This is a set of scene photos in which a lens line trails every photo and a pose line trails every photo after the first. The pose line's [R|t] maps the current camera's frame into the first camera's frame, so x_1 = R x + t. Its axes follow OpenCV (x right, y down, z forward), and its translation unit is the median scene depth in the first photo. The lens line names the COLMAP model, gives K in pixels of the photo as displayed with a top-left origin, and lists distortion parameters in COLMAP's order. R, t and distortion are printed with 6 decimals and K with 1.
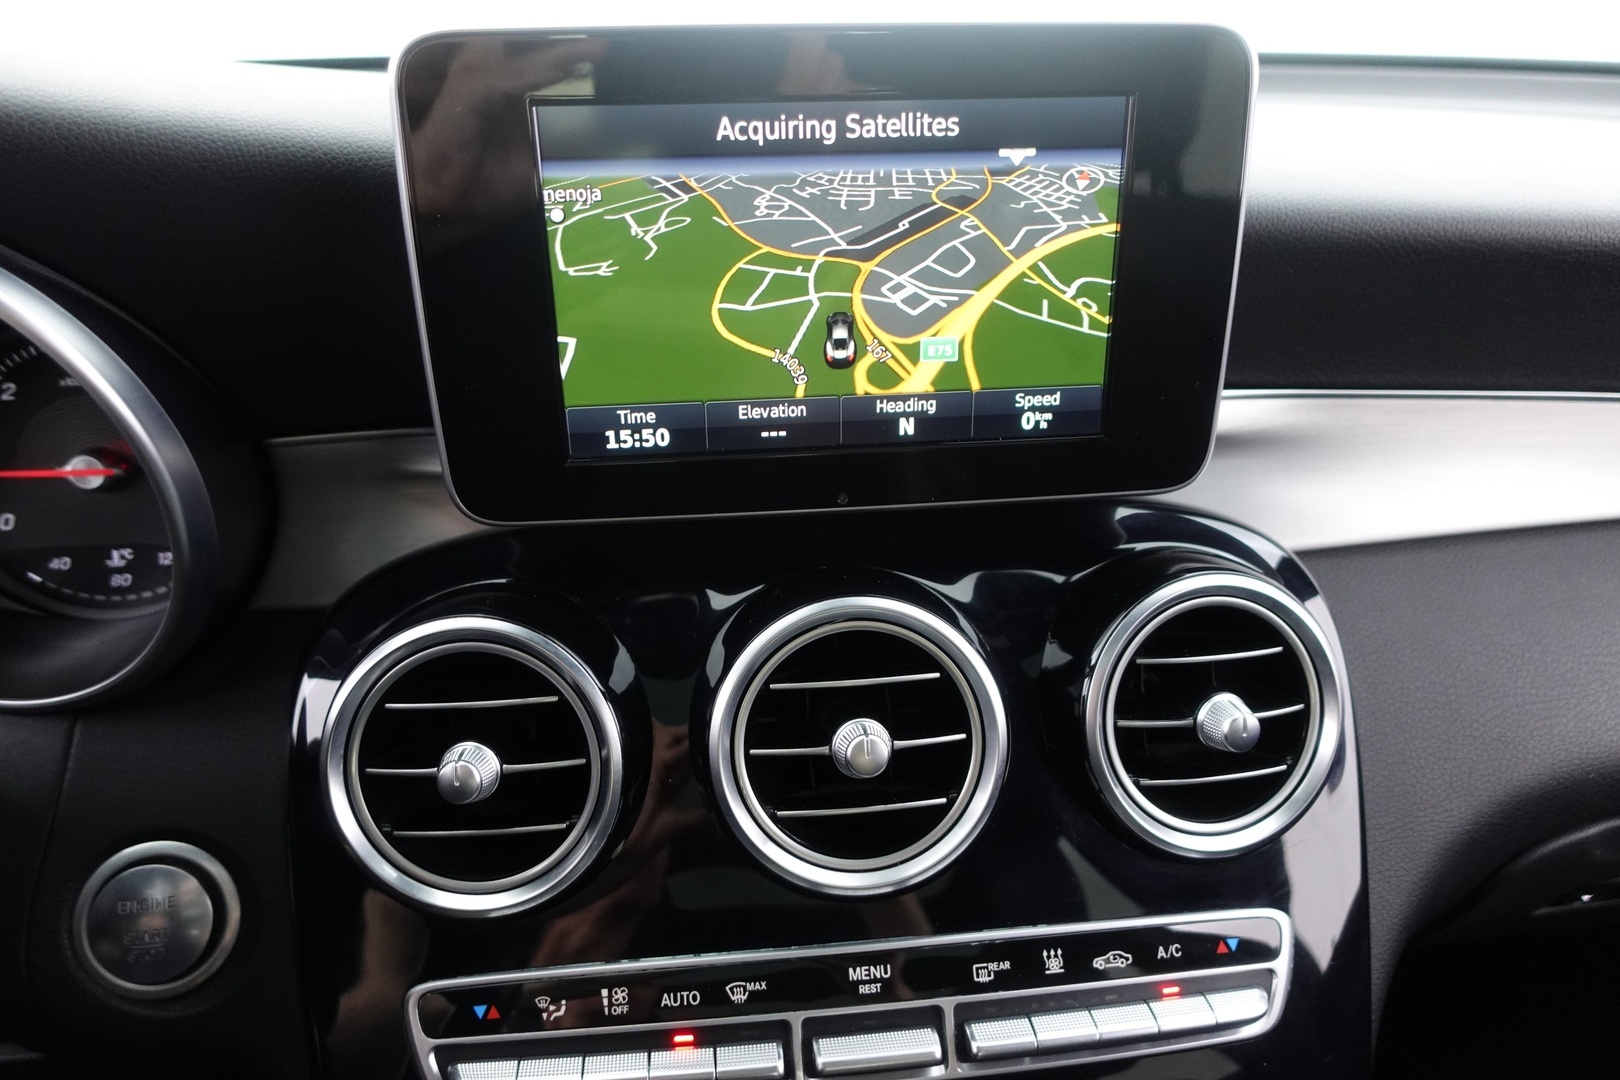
lens RADIAL K [[1127.7, 0, 816.3], [0, 1127.7, 534.4], [0, 0, 1]] dist [-0.004530, 0.015573]
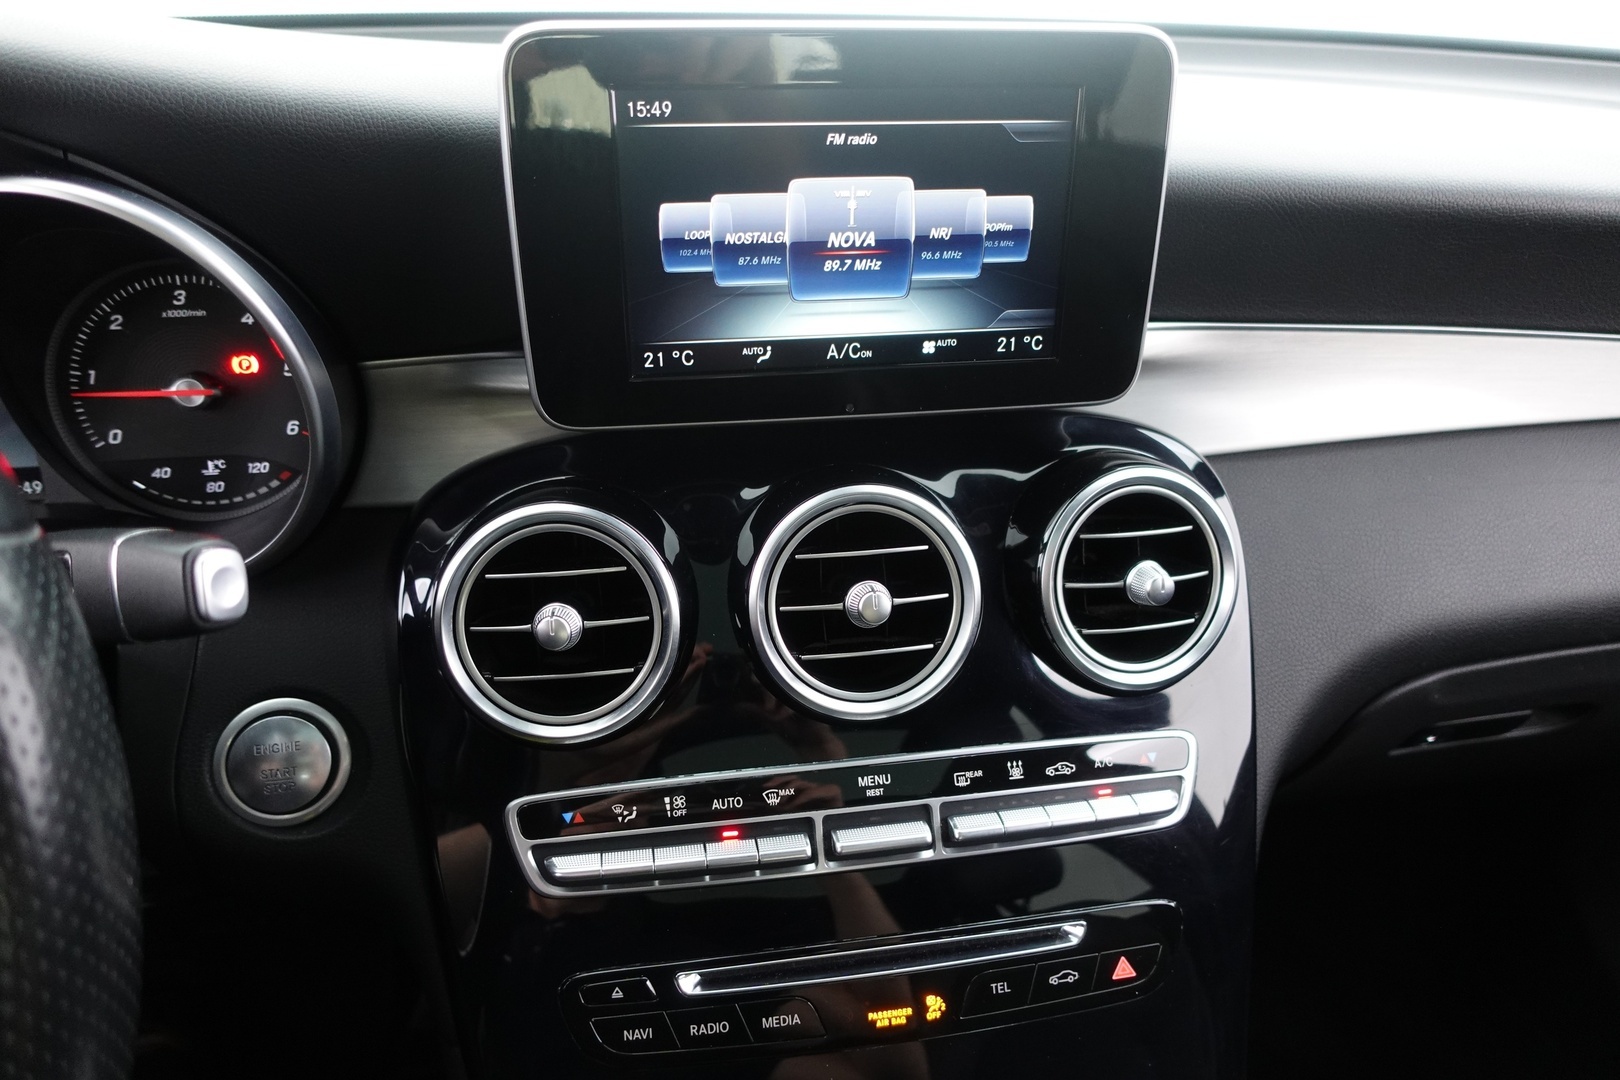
lens RADIAL K [[1127.7, 0, 822.9], [0, 1127.7, 536.2], [0, 0, 1]] dist [-0.004530, 0.015573]
pose [[0.997635, -0.010412, 0.067938, -0.091904], [0.006885, 0.998626, 0.051952, 0.043778], [-0.068386, -0.051361, 0.996336, -0.247516]]
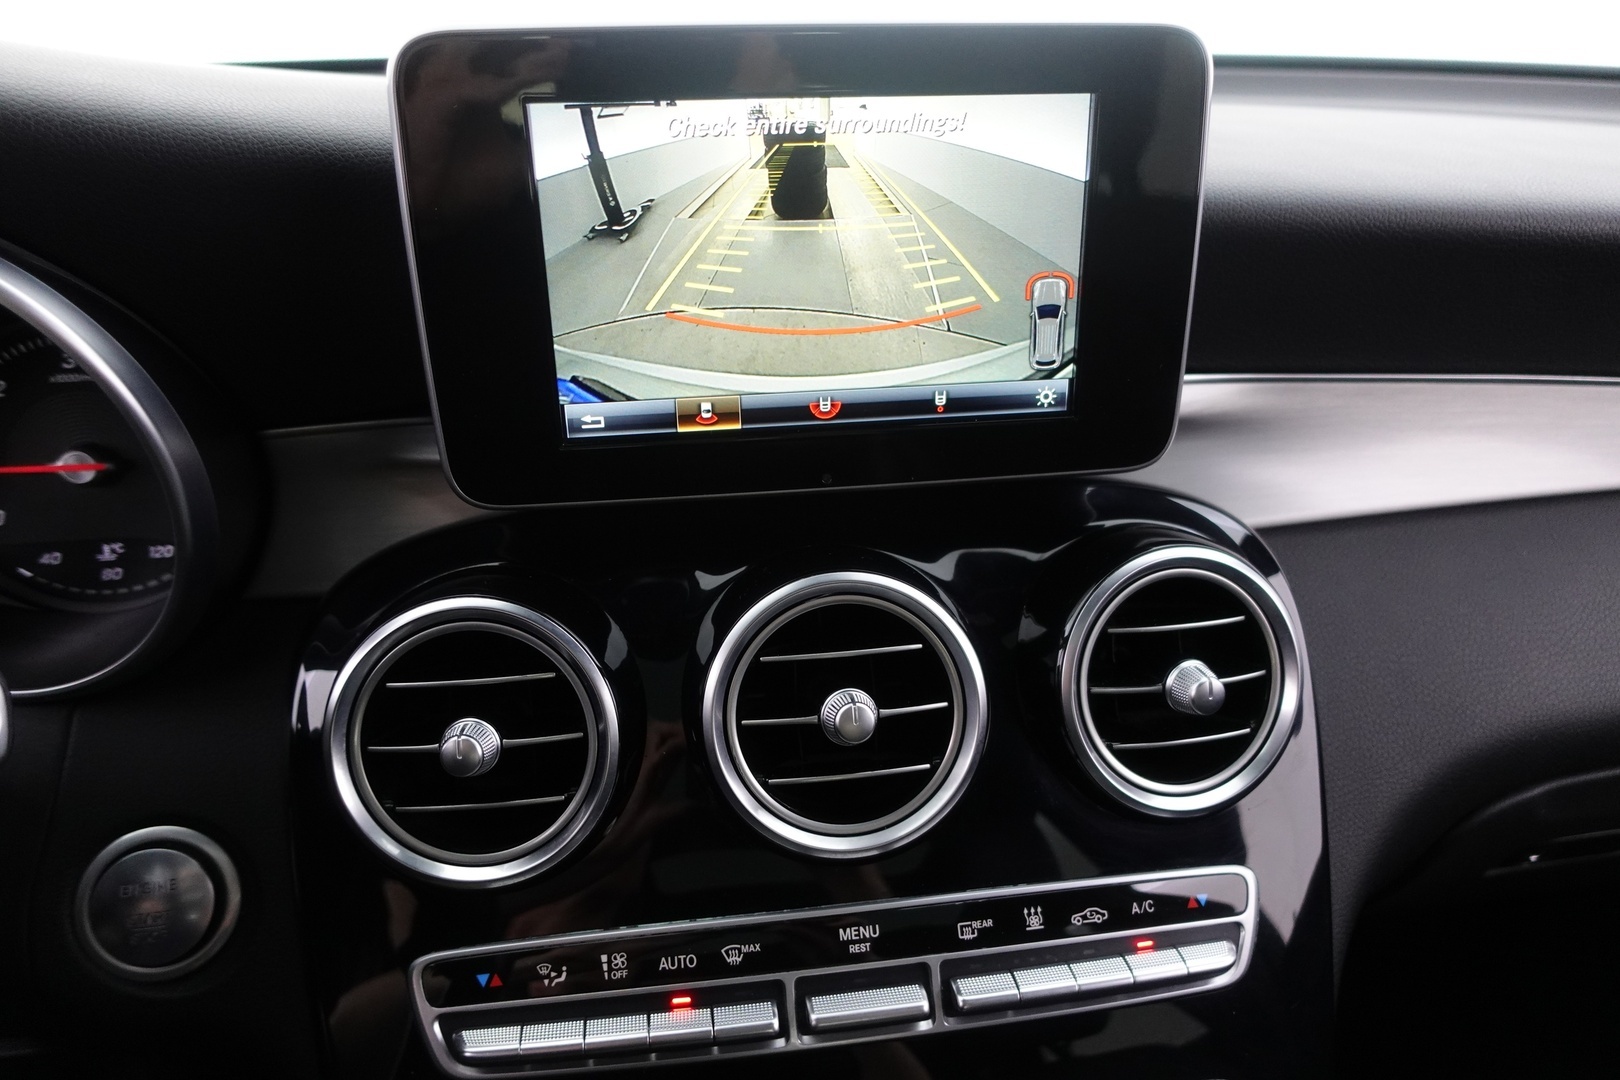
lens RADIAL K [[1127.7, 0, 819.6], [0, 1127.7, 534.7], [0, 0, 1]] dist [-0.004530, 0.015573]
pose [[0.999368, -0.014164, 0.032610, -0.017472], [0.014352, 0.999882, -0.005512, 0.024753], [-0.032528, 0.005976, 0.999453, -0.042081]]
